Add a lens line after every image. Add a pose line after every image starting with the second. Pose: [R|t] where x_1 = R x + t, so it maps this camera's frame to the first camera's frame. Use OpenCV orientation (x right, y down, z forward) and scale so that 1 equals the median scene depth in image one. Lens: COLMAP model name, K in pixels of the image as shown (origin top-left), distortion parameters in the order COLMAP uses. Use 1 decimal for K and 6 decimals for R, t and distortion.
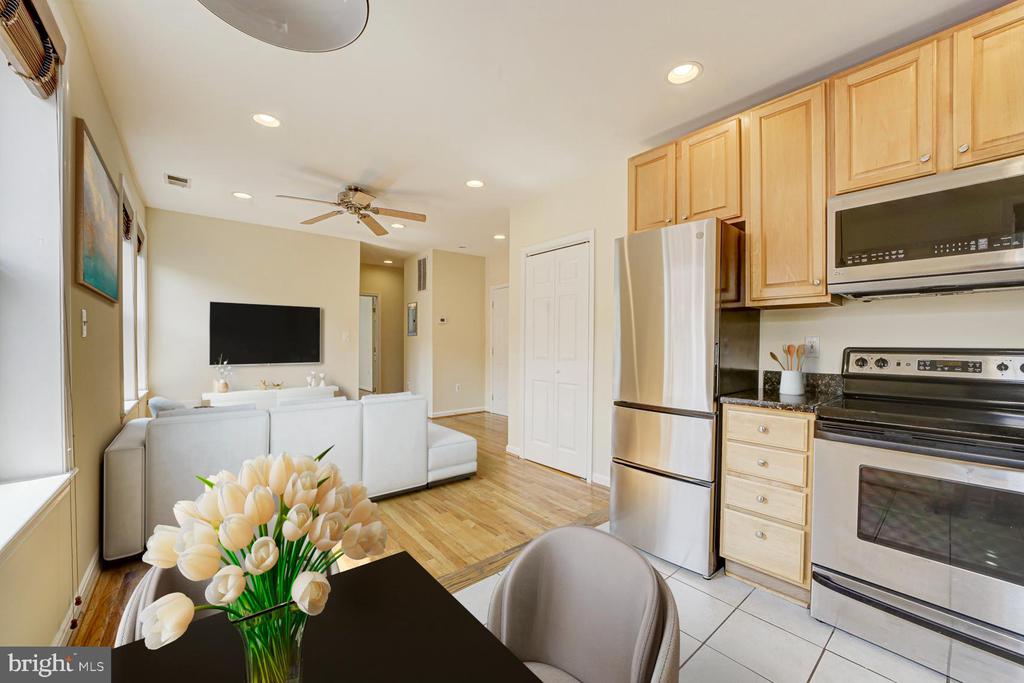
lens RADIAL K [[404.1, 0, 511.2], [0, 404.1, 346.1], [0, 0, 1]] dist [-0.000311, 0.000109]
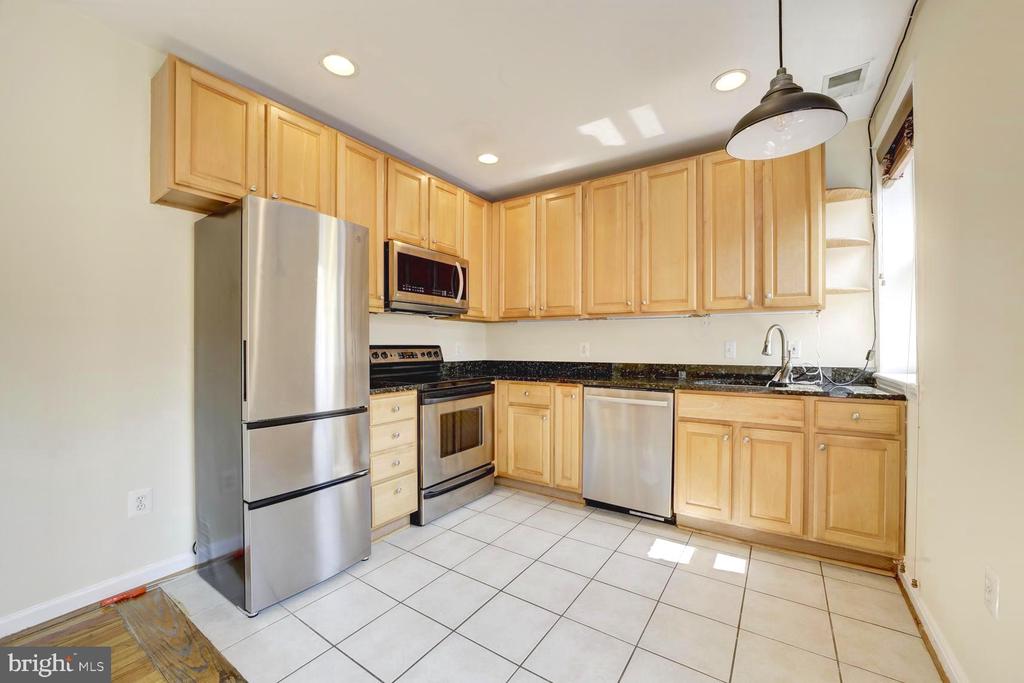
lens RADIAL K [[404.1, 0, 515.6], [0, 404.1, 347.3], [0, 0, 1]] dist [-0.000311, 0.000109]
pose [[-0.274349, -0.010180, 0.961576, -0.695489], [0.005243, 0.999913, 0.012082, -0.004415], [-0.961616, 0.008356, -0.274272, 0.959874]]
